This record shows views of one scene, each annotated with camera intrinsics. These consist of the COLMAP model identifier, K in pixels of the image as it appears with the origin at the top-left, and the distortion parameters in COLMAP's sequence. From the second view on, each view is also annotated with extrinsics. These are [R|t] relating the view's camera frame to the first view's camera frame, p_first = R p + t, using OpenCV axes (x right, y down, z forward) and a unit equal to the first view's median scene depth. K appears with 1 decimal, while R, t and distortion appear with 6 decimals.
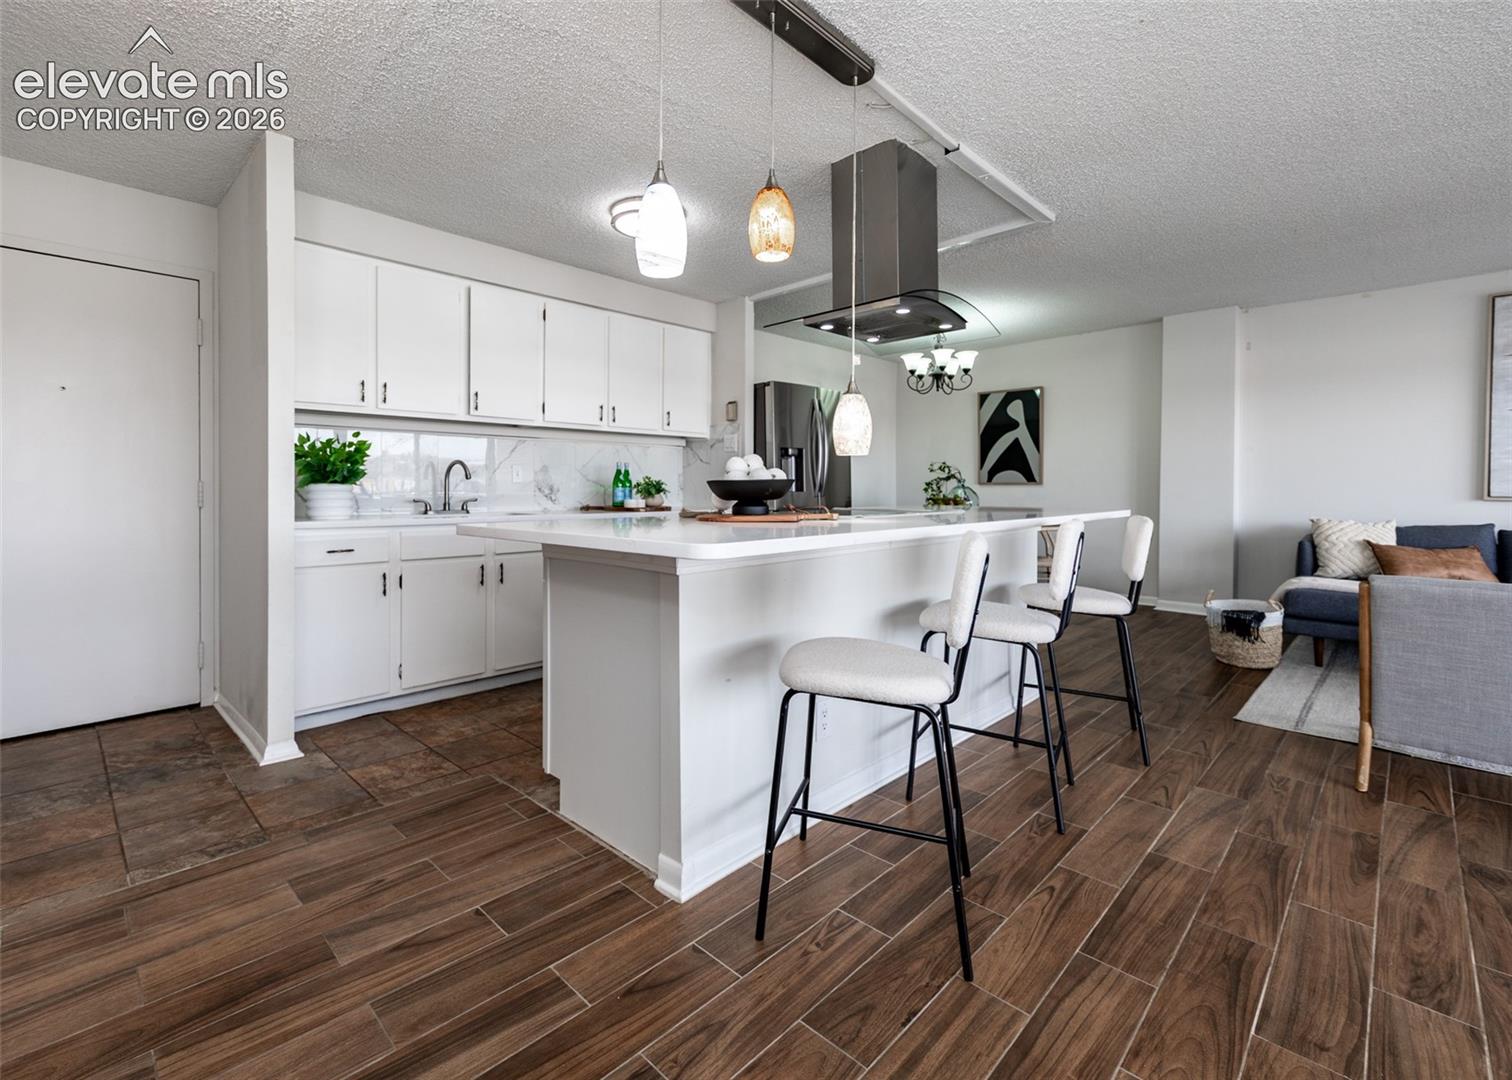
lens RADIAL K [[682.2, 0, 716.2], [0, 682.2, 491.6], [0, 0, 1]] dist [0.013064, -0.000577]
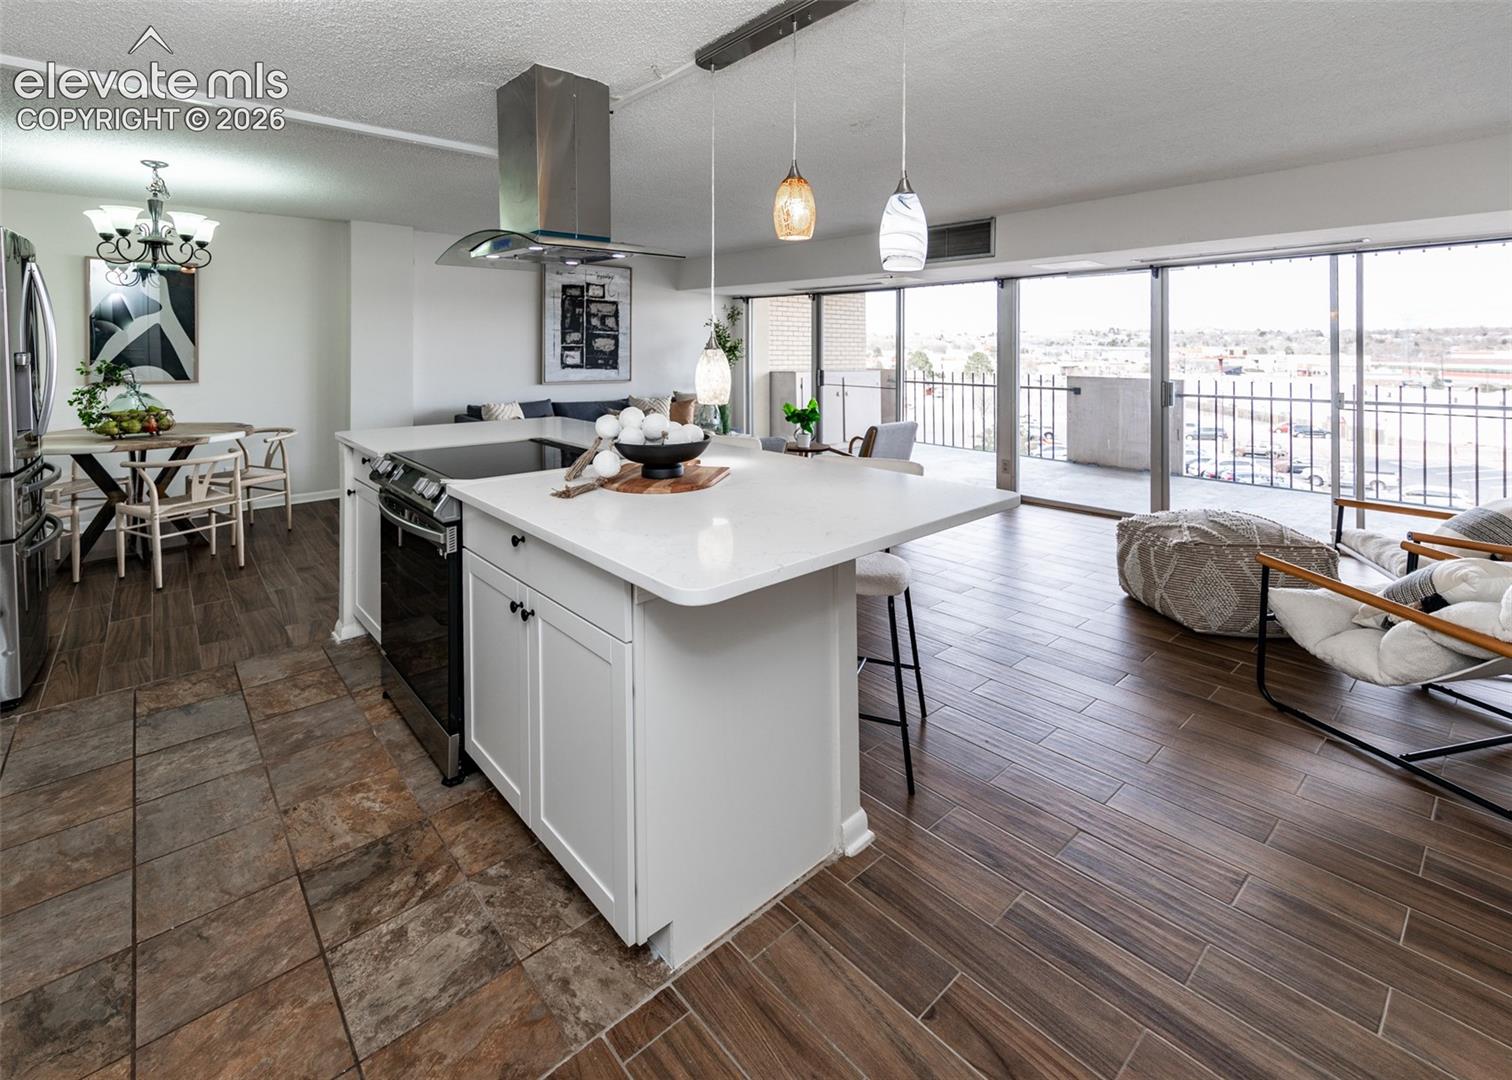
lens RADIAL K [[682.2, 0, 743.8], [0, 682.2, 354.4], [0, 0, 1]] dist [0.013064, -0.000577]
pose [[0.054332, -0.010059, 0.998472, -0.643250], [0.006334, 0.999933, 0.009729, -0.101610], [-0.998503, 0.005796, 0.054392, 0.641448]]
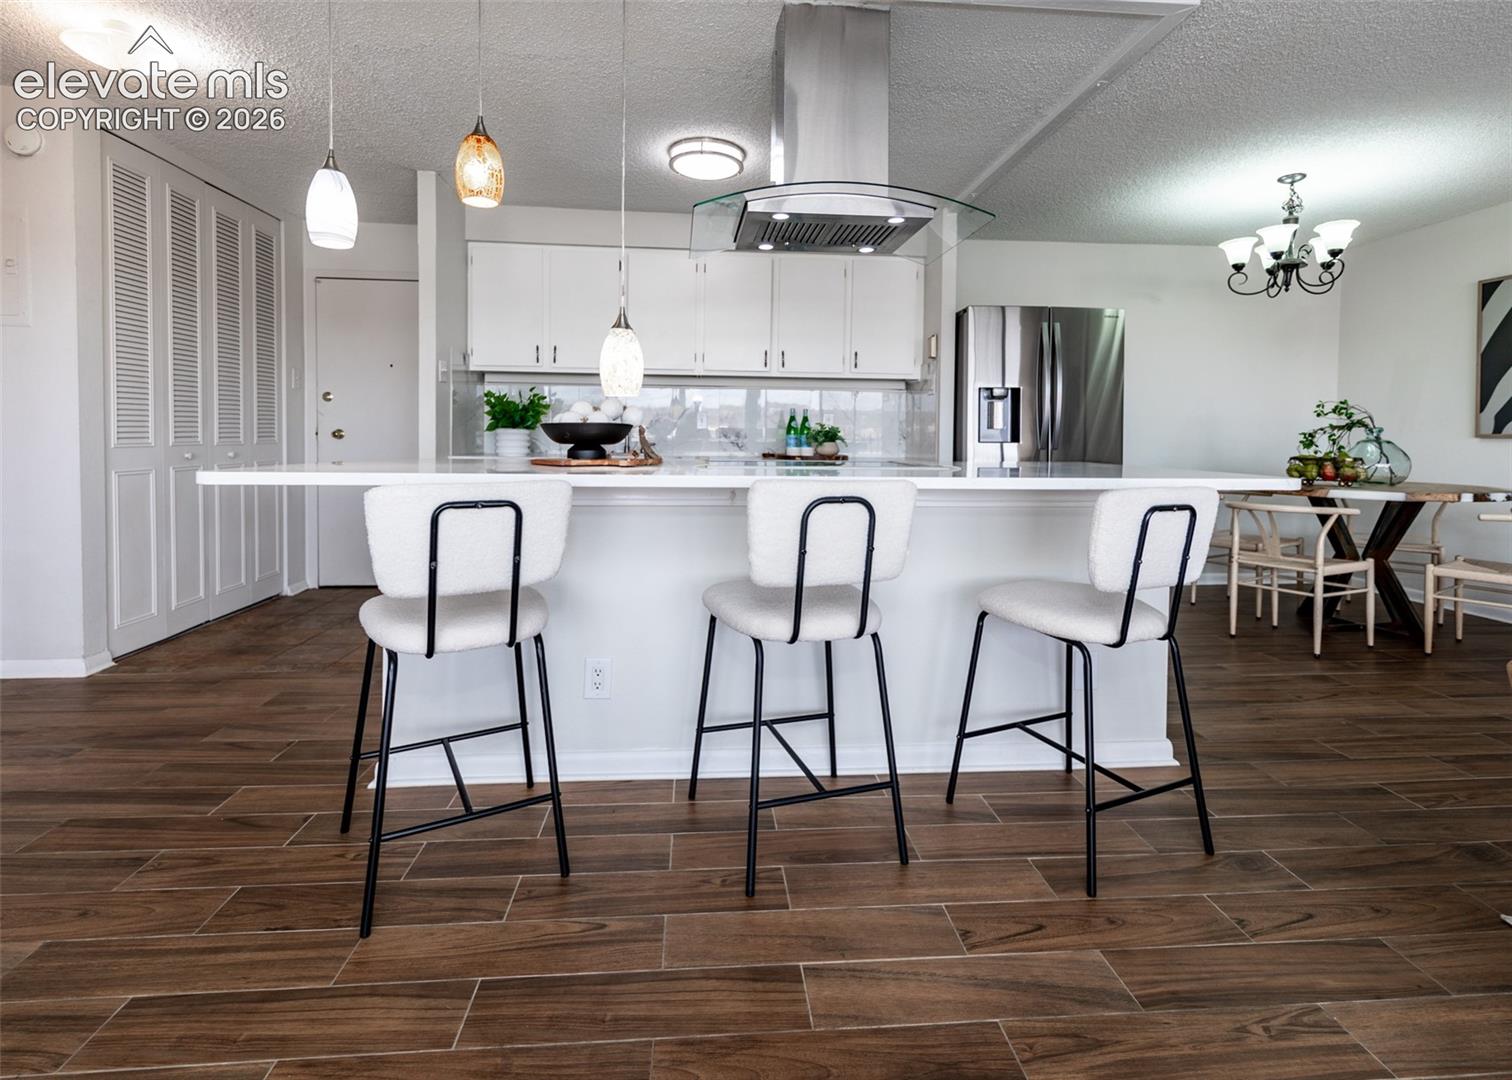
lens RADIAL K [[682.2, 0, 735.4], [0, 682.2, 481.0], [0, 0, 1]] dist [0.013064, -0.000577]
pose [[0.763825, 0.056134, -0.642977, 0.632357], [-0.018090, 0.997681, 0.065611, -0.002614], [0.645169, -0.038484, 0.763070, 0.294585]]
